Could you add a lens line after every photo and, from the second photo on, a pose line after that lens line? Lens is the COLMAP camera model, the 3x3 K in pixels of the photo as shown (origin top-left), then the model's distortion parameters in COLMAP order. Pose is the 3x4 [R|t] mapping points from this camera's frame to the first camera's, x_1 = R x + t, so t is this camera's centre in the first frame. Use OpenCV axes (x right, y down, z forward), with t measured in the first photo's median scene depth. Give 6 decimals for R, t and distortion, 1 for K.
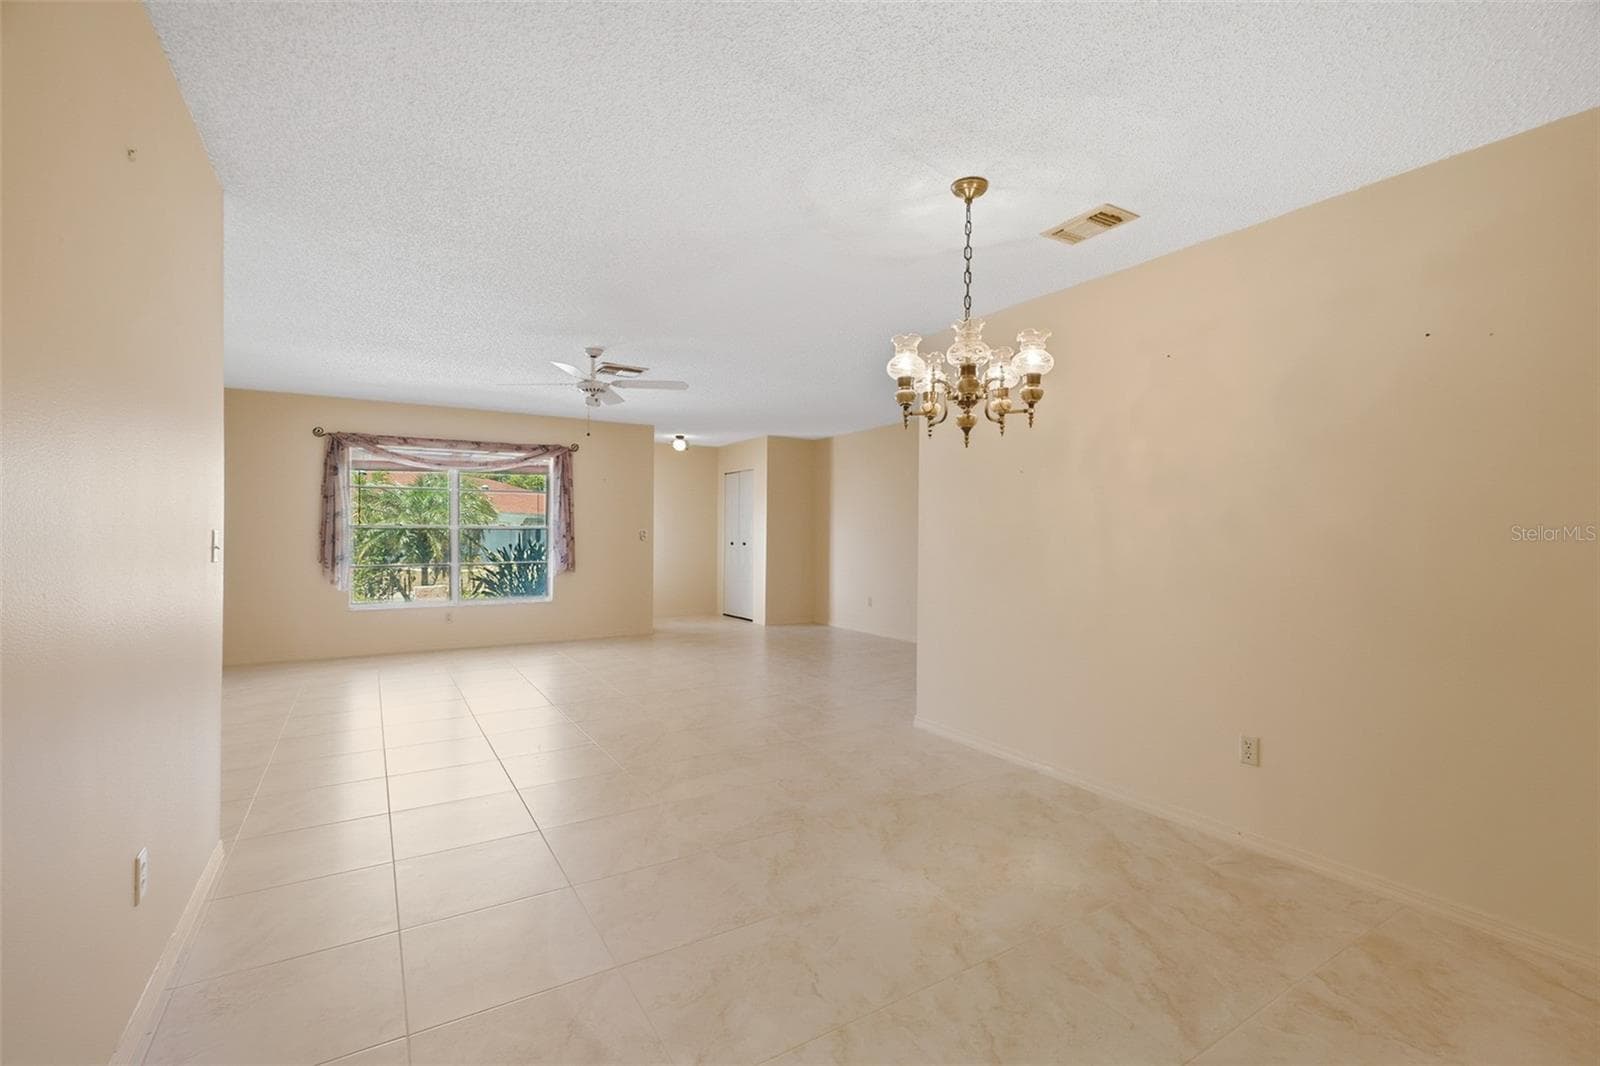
lens RADIAL K [[704.7, 0, 802.6], [0, 704.7, 534.5], [0, 0, 1]] dist [0.000454, 0.000076]
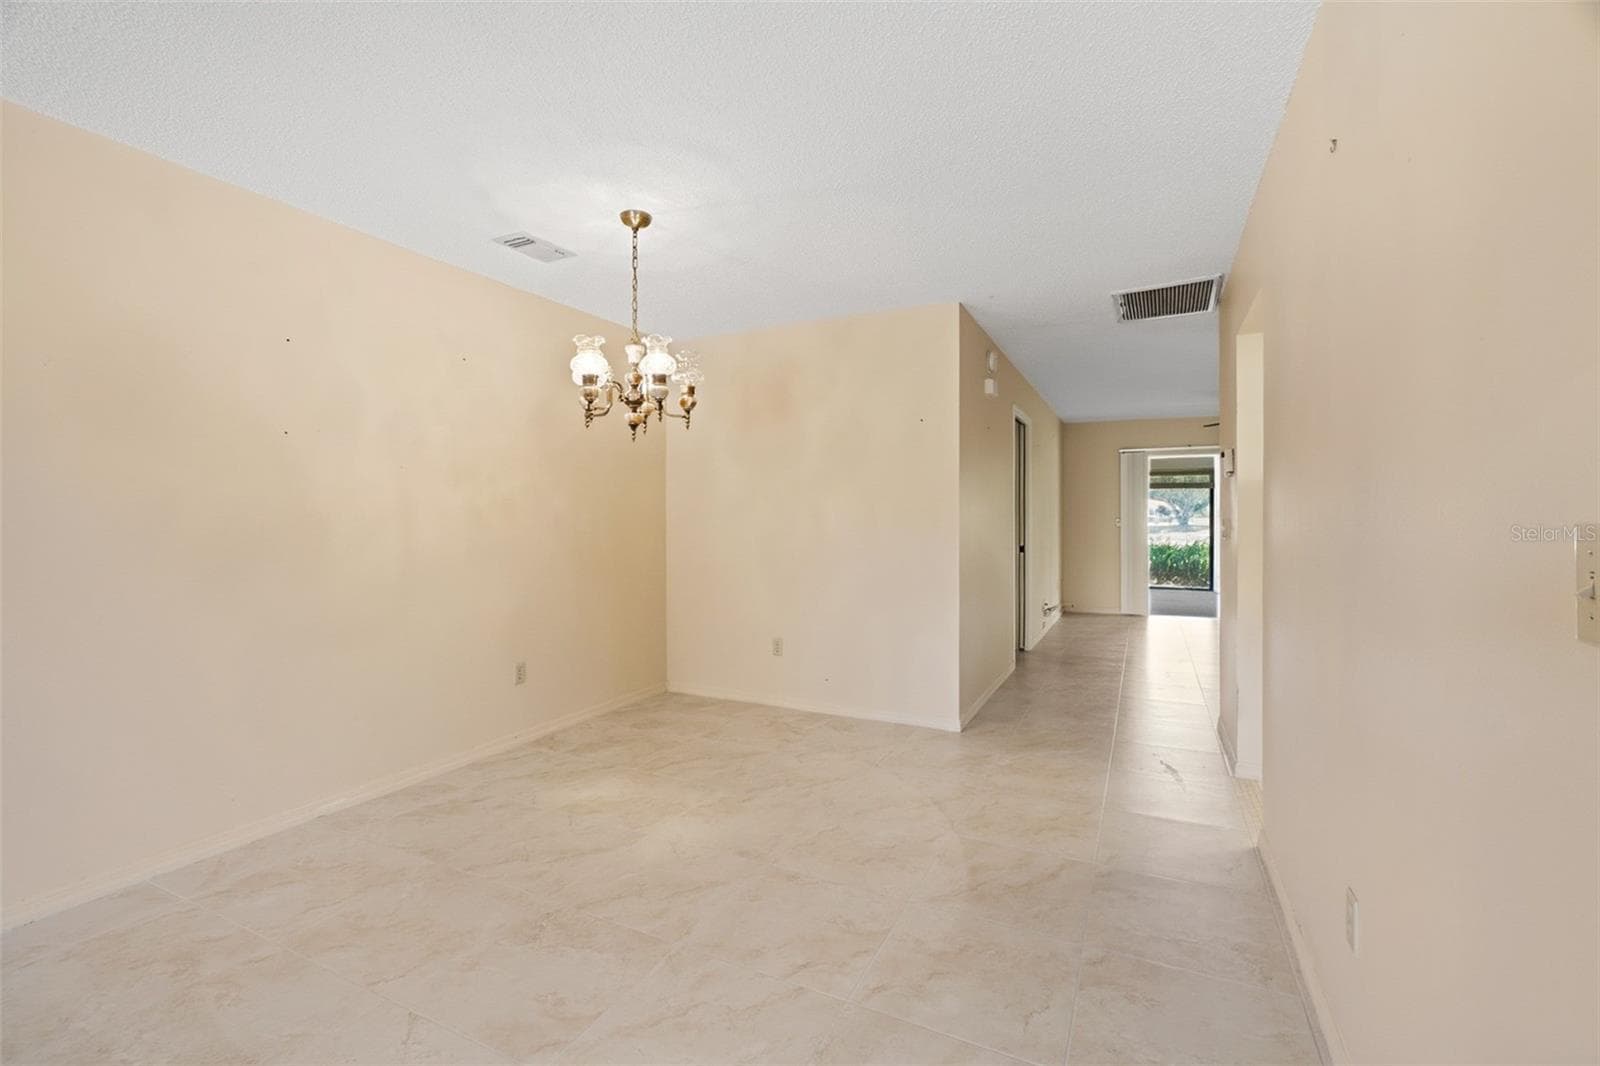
lens RADIAL K [[704.7, 0, 803.3], [0, 704.7, 521.9], [0, 0, 1]] dist [0.000454, 0.000076]
pose [[-0.531964, -0.015241, 0.846630, -0.826853], [-0.000790, 0.999846, 0.017503, -0.011546], [-0.846767, 0.008642, -0.531894, 1.283020]]
